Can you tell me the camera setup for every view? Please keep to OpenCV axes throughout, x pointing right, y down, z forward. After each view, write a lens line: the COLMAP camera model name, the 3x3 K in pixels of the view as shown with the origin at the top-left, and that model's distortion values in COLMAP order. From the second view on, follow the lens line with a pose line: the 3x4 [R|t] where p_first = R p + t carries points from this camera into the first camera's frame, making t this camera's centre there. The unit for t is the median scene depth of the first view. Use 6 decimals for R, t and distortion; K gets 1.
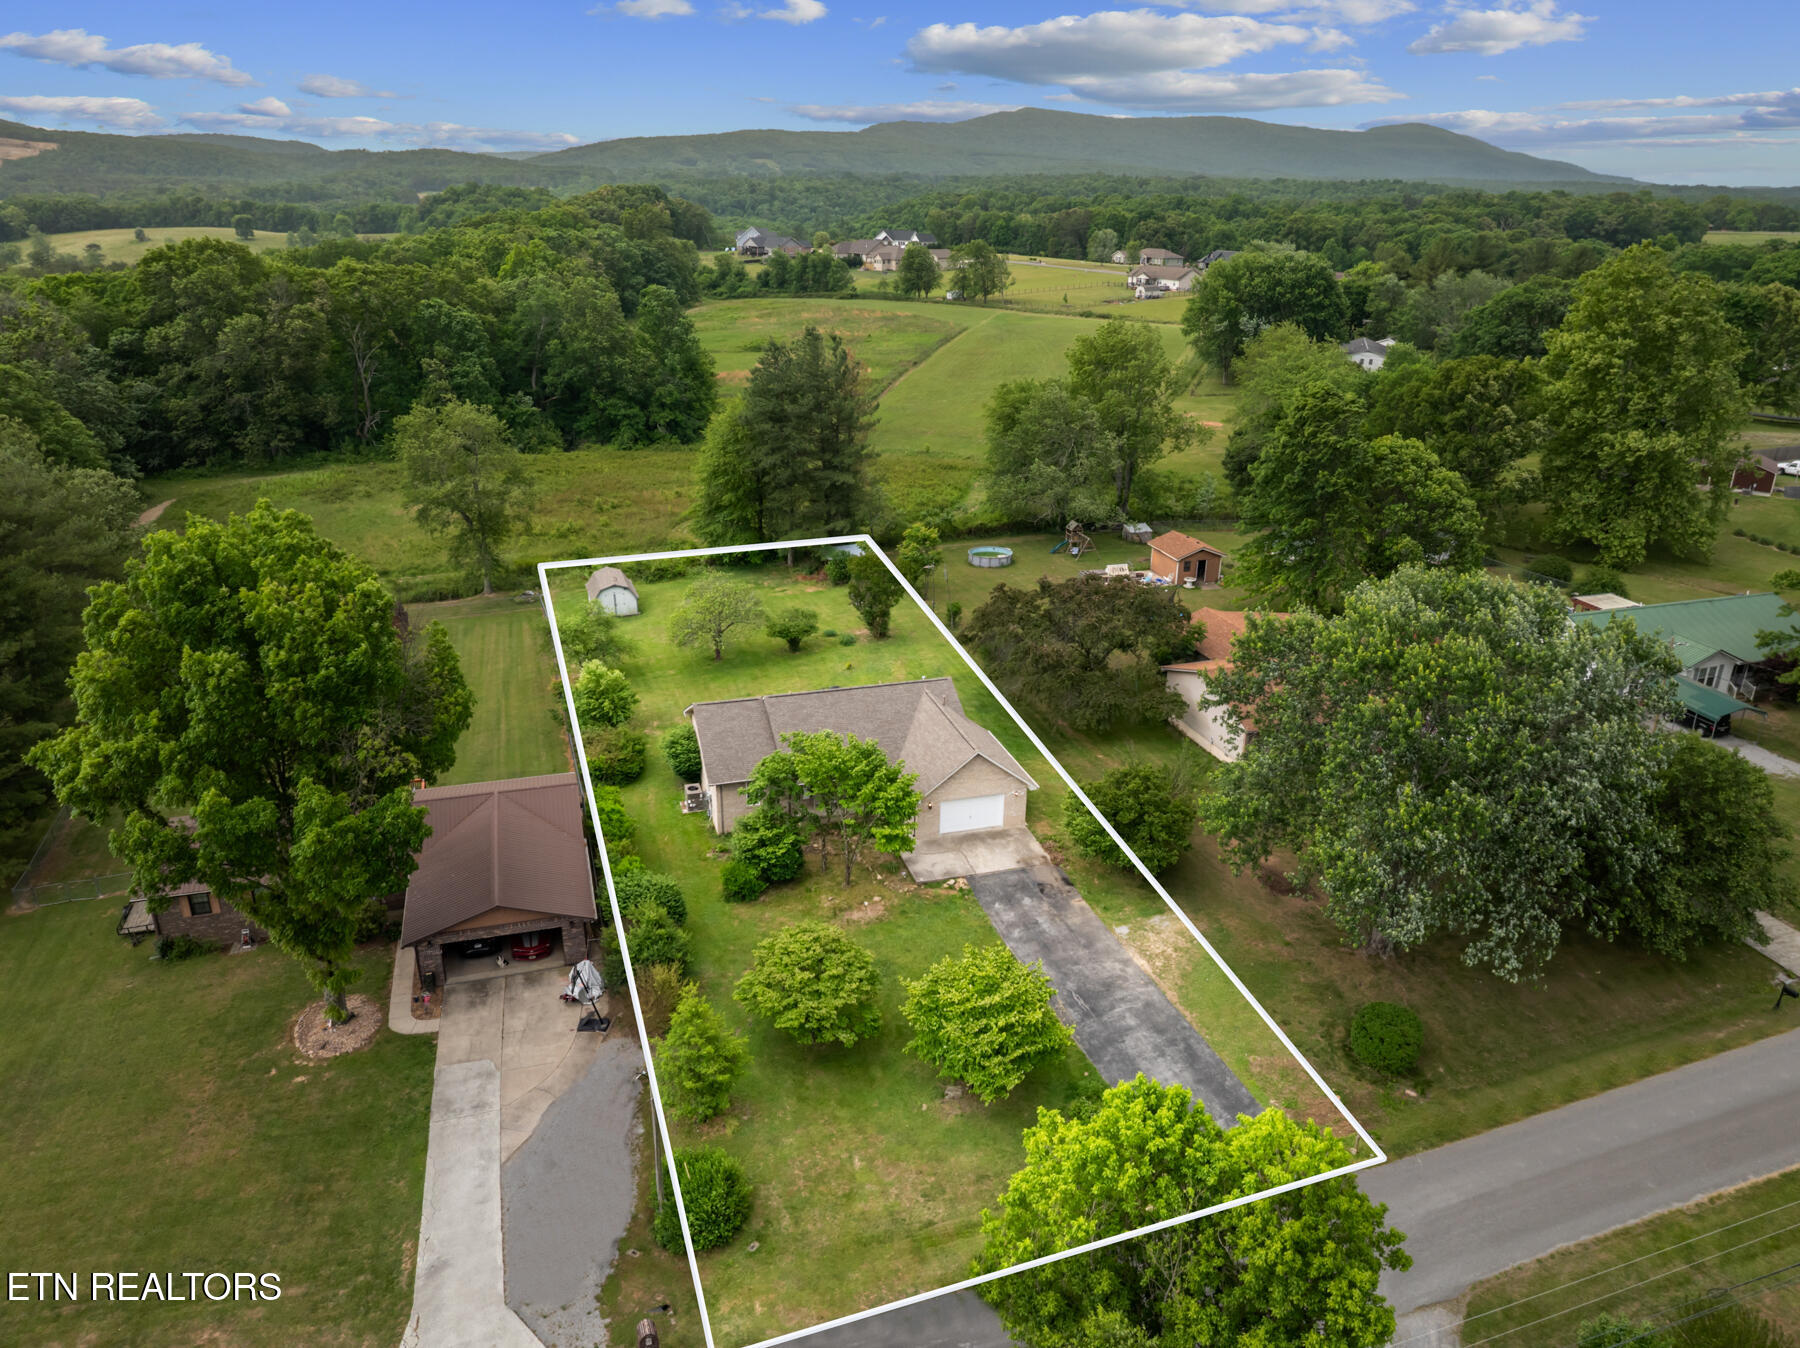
lens RADIAL K [[1260.9, 0, 900.0], [0, 1260.9, 674.0], [0, 0, 1]] dist [-0.035461, 0.000534]
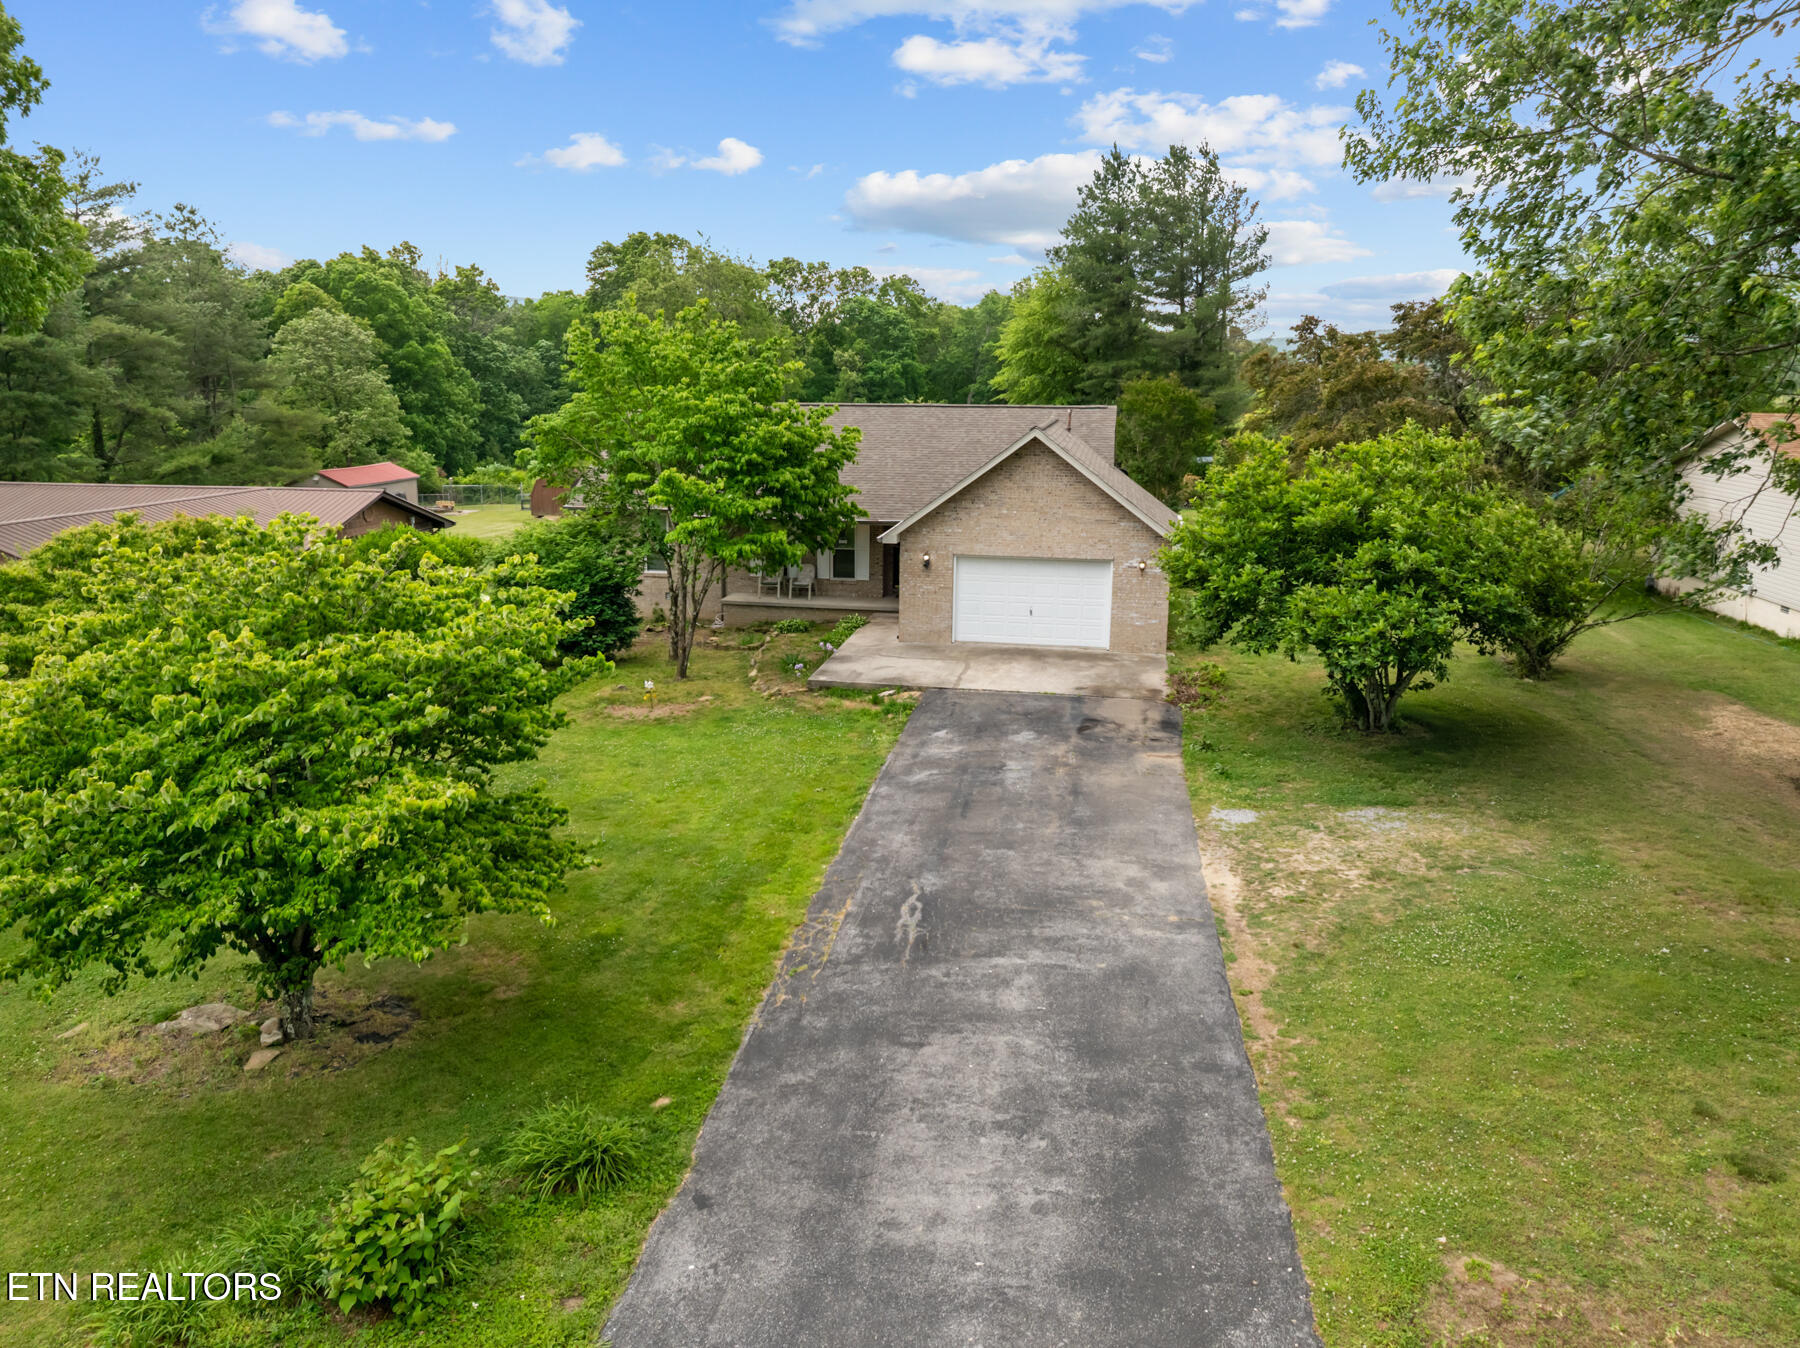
lens RADIAL K [[1298.0, 0, 843.5], [0, 1298.0, 612.0], [0, 0, 1]] dist [-0.045172, 0.001234]
pose [[0.875545, 0.078841, -0.476660, 0.132415], [-0.172993, 0.972340, -0.156932, 0.121777], [0.451103, 0.219860, 0.864967, 0.367038]]
